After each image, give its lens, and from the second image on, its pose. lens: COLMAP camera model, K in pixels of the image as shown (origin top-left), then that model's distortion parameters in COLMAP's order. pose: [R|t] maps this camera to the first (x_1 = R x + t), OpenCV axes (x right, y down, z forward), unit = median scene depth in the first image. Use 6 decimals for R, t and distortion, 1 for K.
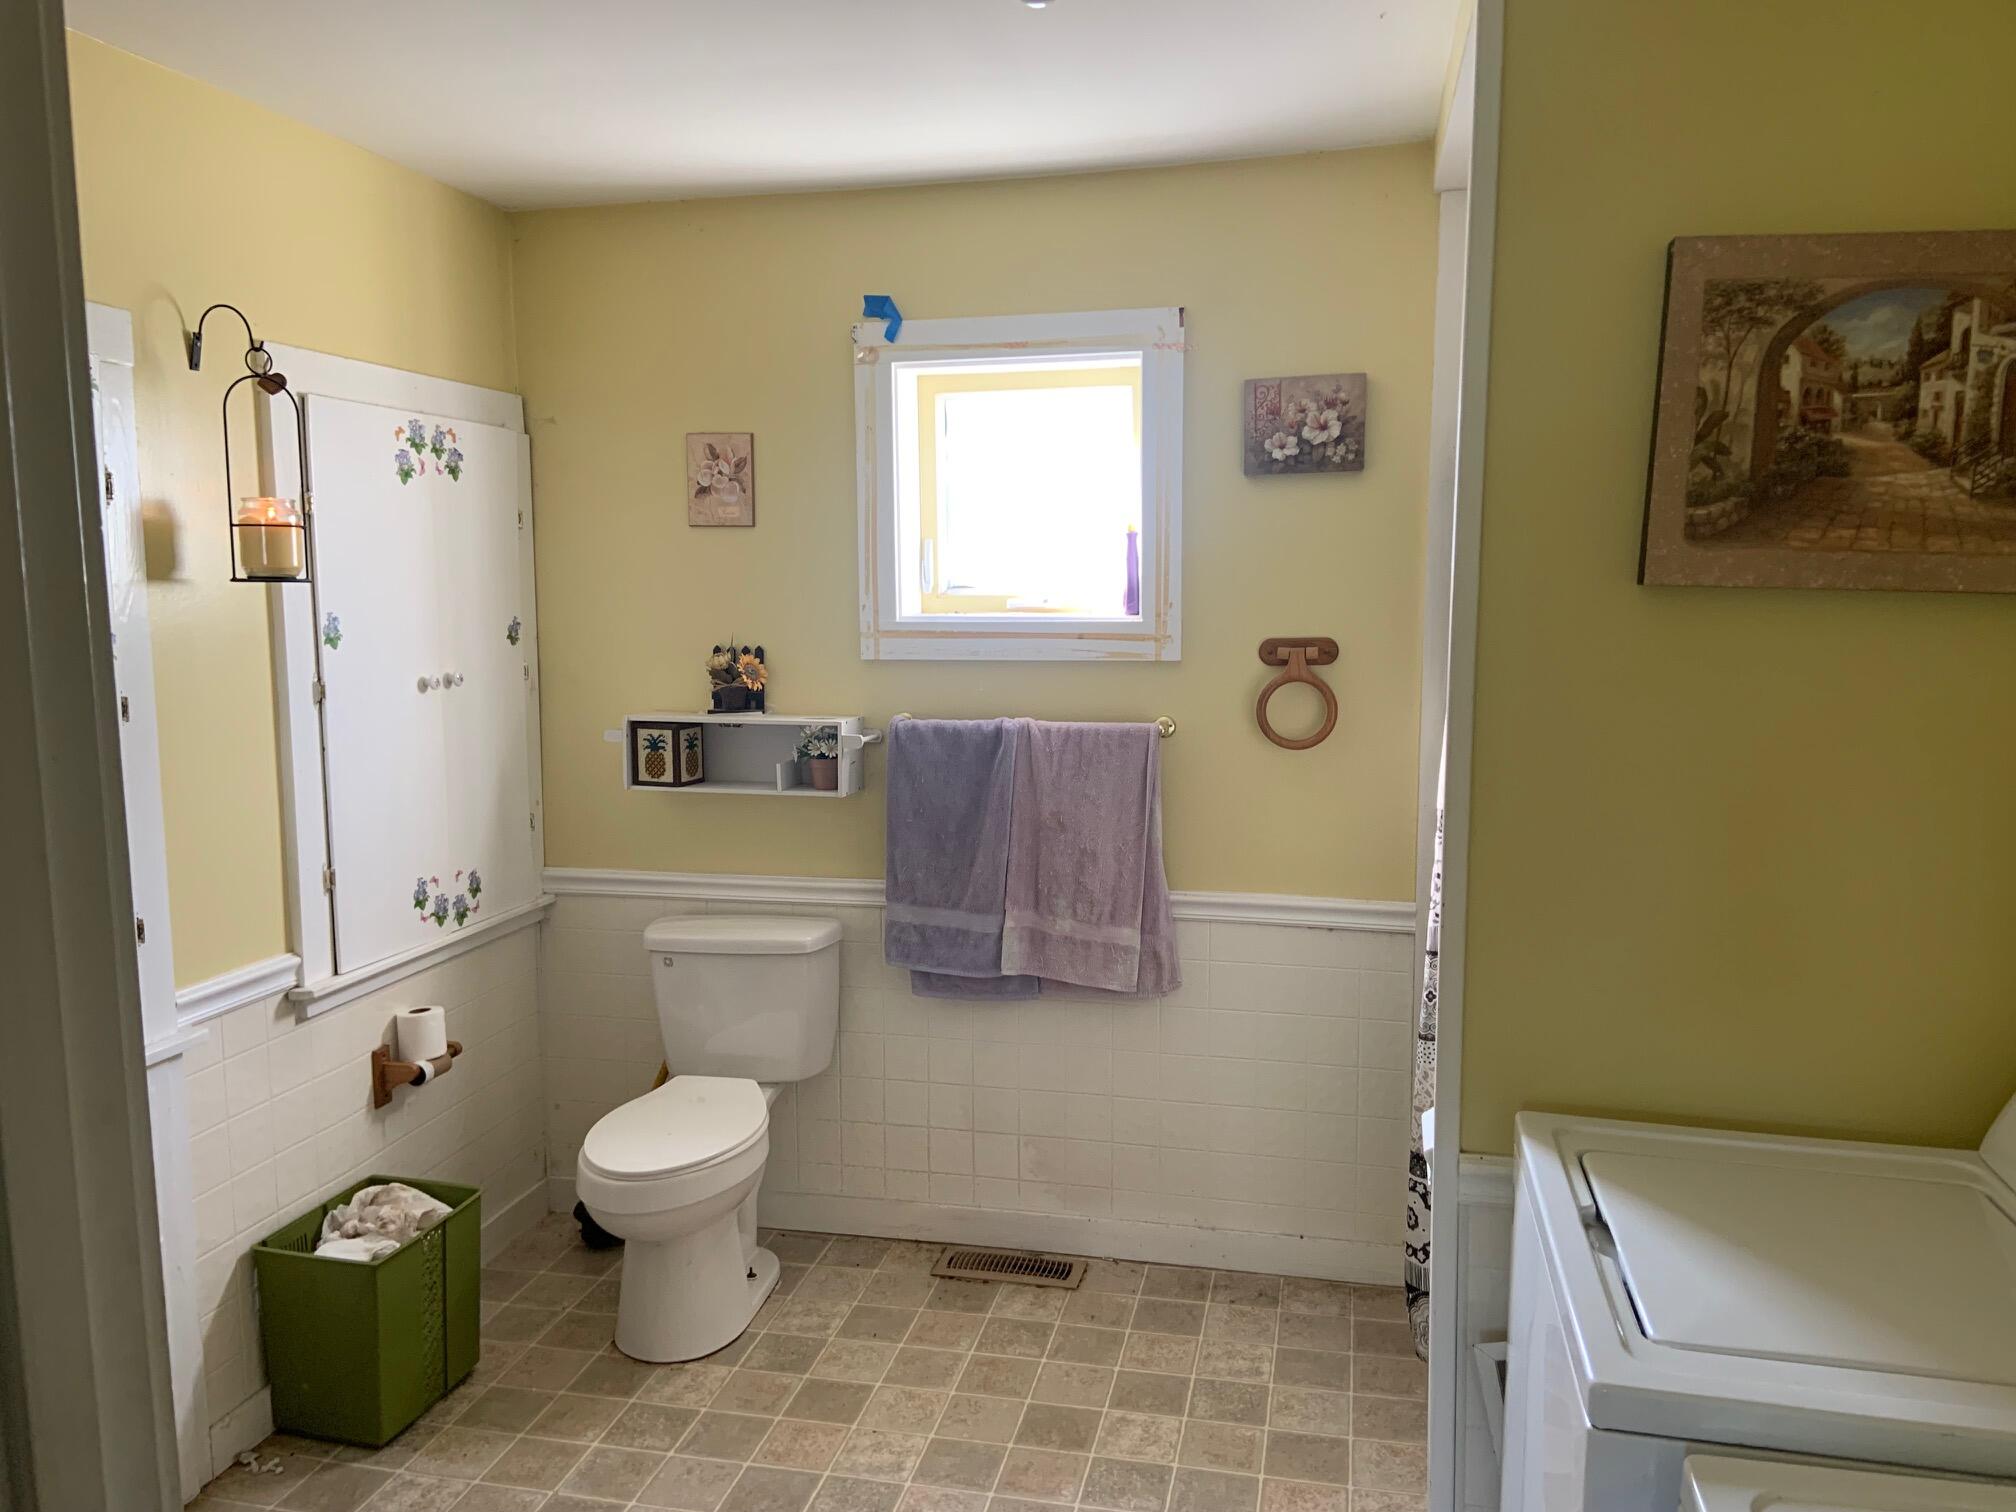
lens RADIAL K [[1515.7, 0, 1001.1], [0, 1515.7, 745.3], [0, 0, 1]] dist [0.124306, -0.159425]
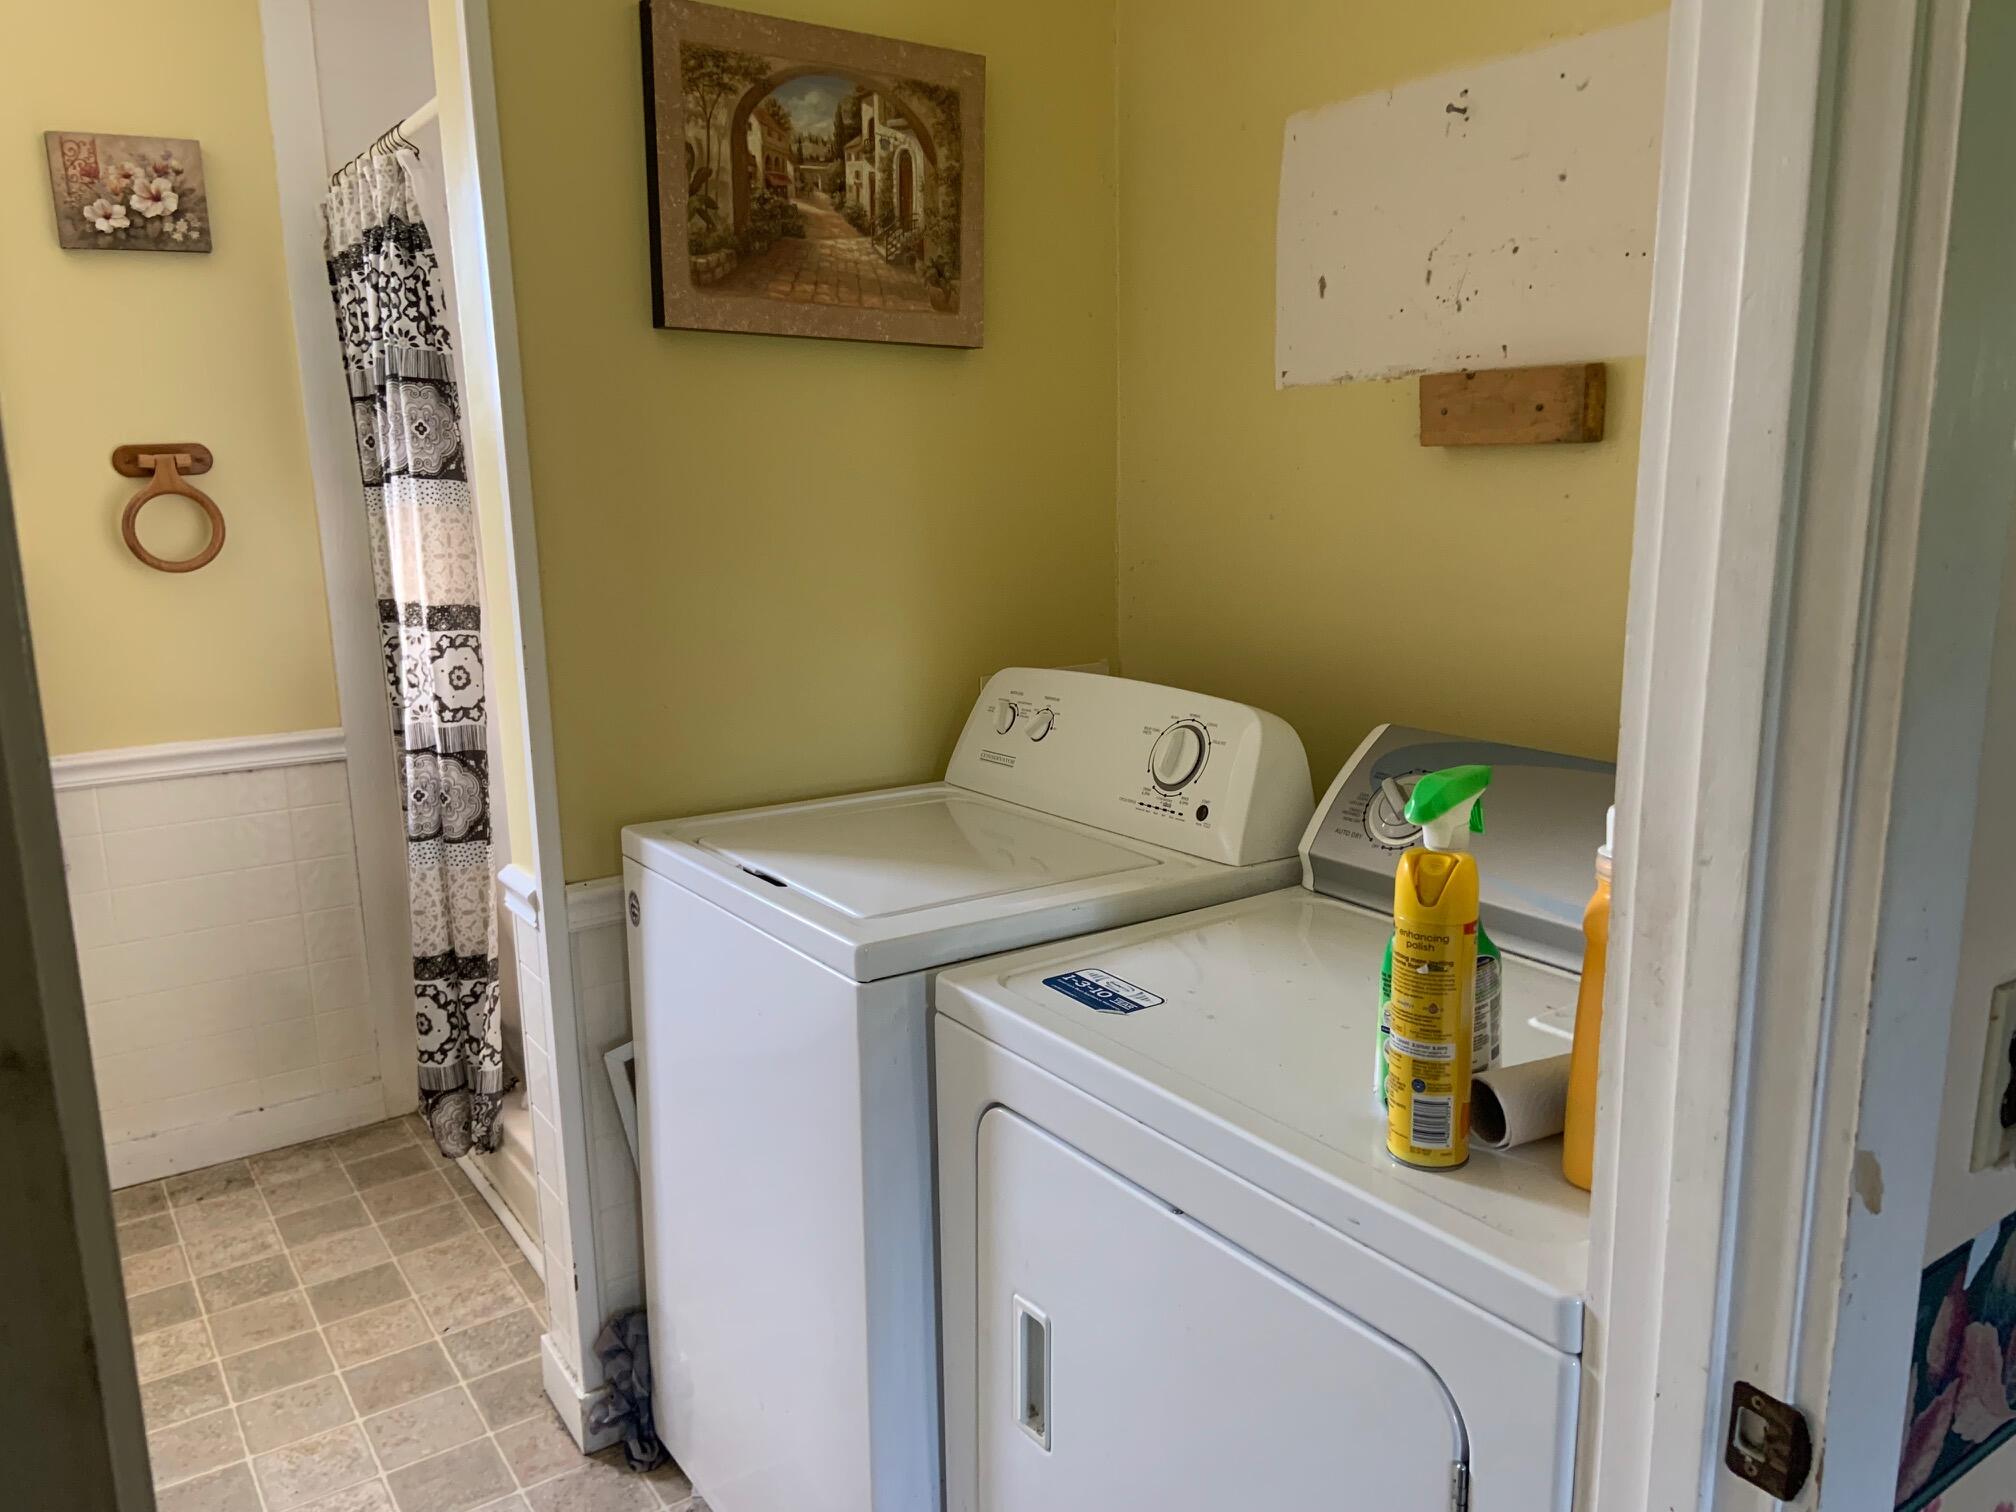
lens RADIAL K [[1515.7, 0, 1001.1], [0, 1515.7, 745.3], [0, 0, 1]] dist [0.124306, -0.159425]
pose [[0.679556, -0.147575, 0.718628, -0.252106], [0.105290, 0.989037, 0.103540, 0.104211], [-0.726029, 0.005303, 0.687644, 0.082450]]
